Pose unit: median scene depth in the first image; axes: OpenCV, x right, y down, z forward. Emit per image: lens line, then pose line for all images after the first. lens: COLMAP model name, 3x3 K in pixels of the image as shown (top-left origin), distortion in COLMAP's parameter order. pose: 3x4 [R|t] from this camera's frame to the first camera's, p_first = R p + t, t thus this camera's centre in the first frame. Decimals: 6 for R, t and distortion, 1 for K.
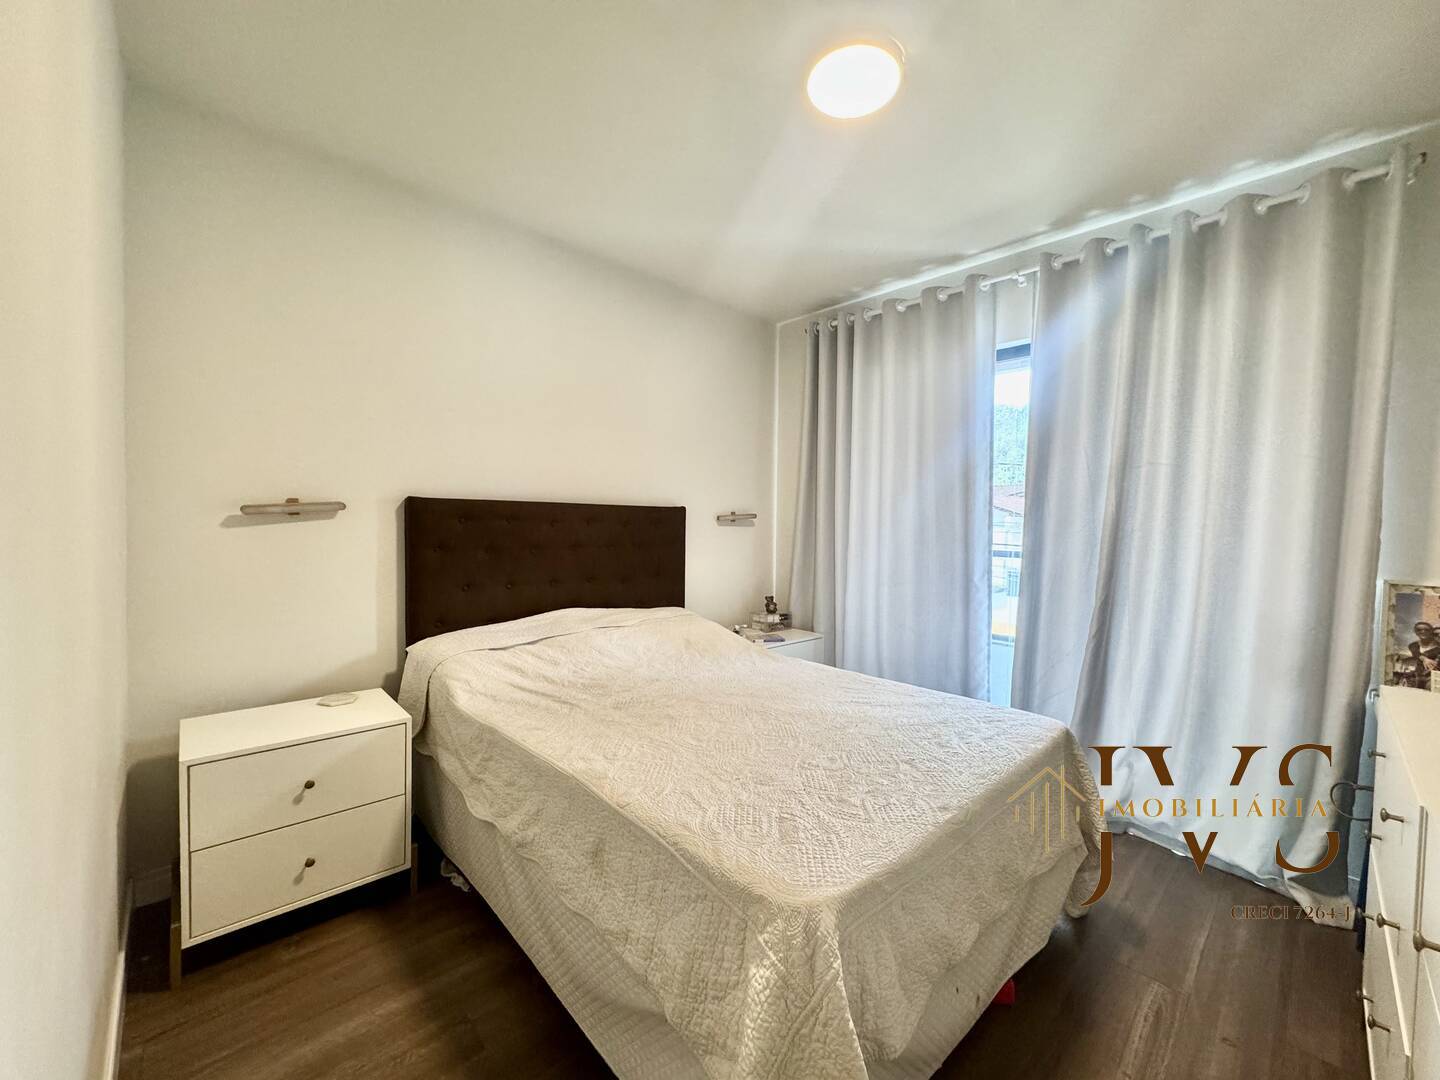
lens RADIAL K [[577.2, 0, 718.9], [0, 577.2, 537.1], [0, 0, 1]] dist [-0.001946, 0.000174]
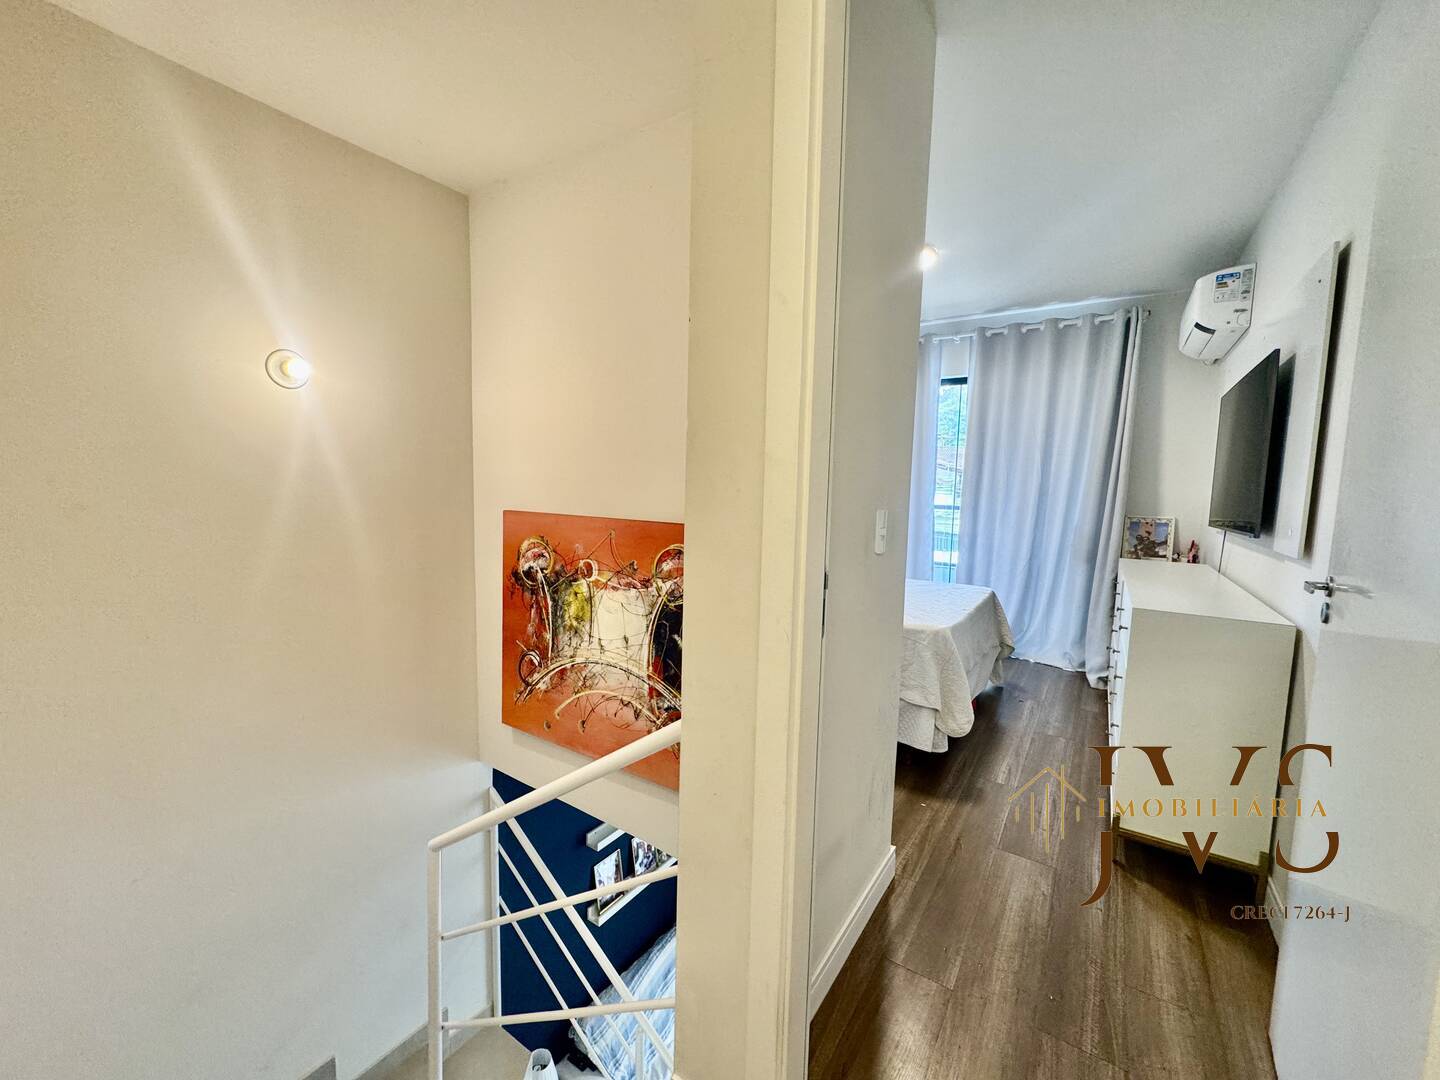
lens RADIAL K [[577.2, 0, 718.9], [0, 577.2, 537.1], [0, 0, 1]] dist [-0.001946, 0.000174]
pose [[0.974697, -0.017030, 0.222880, -0.685480], [0.001691, 0.997627, 0.068831, 0.005742], [-0.223523, -0.066713, 0.972413, -0.648294]]
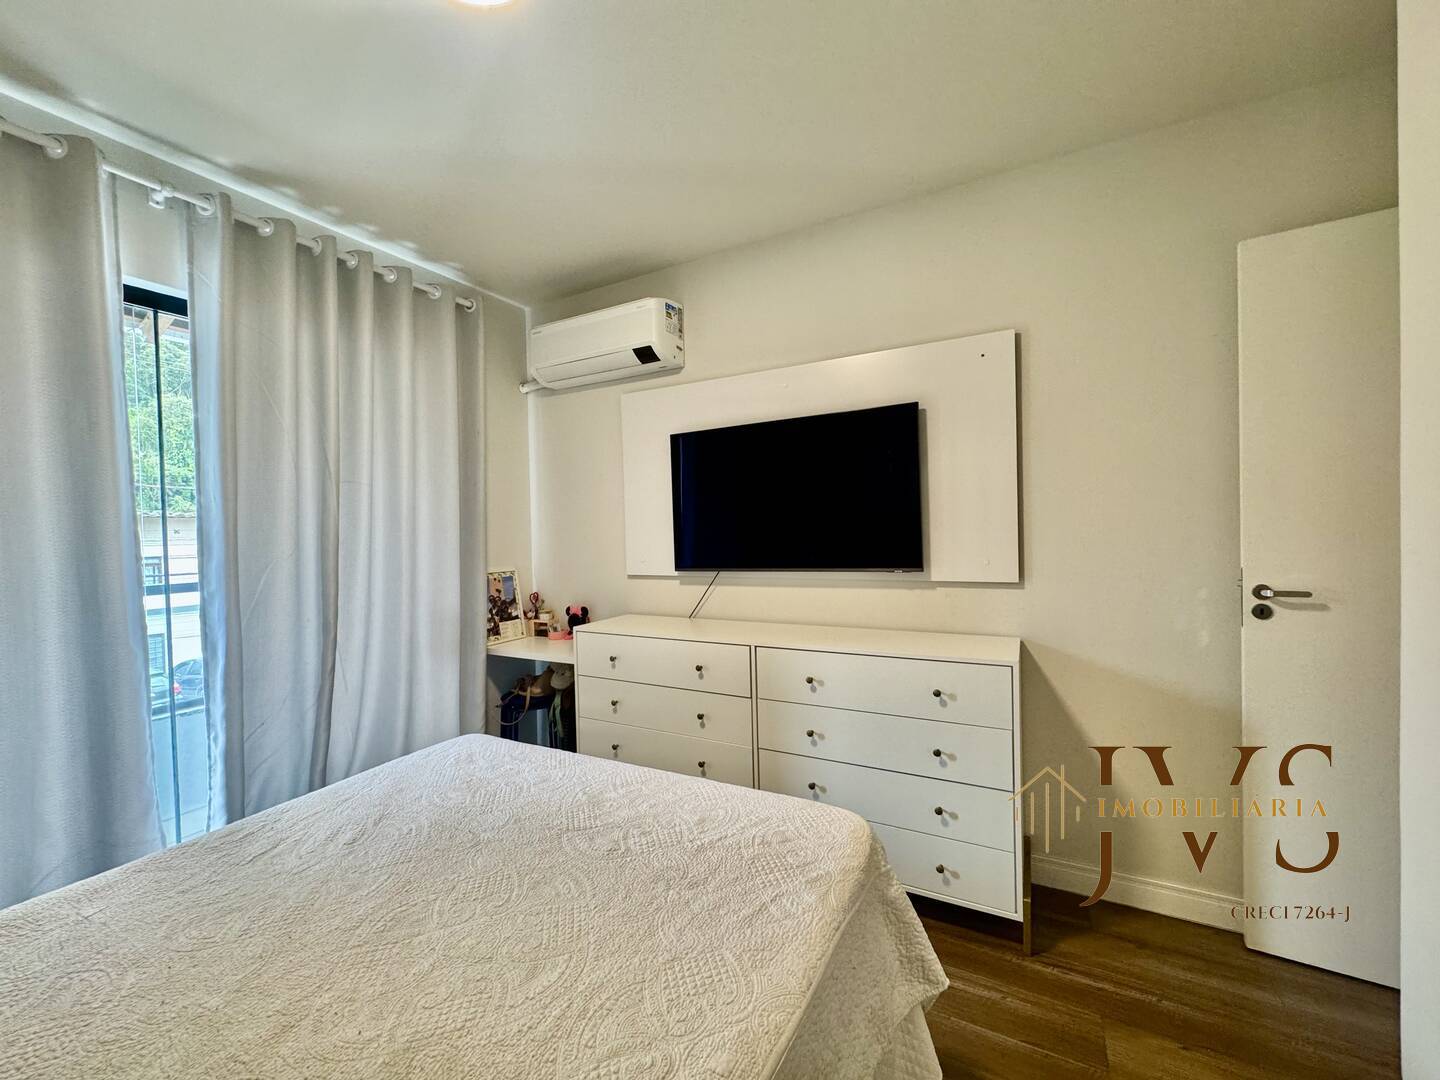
lens RADIAL K [[577.2, 0, 718.9], [0, 577.2, 537.1], [0, 0, 1]] dist [-0.001946, 0.000174]
pose [[-0.319724, -0.027016, 0.947126, -0.468107], [0.043661, 0.998112, 0.043209, -0.052664], [-0.946504, 0.055167, -0.317940, 0.794447]]
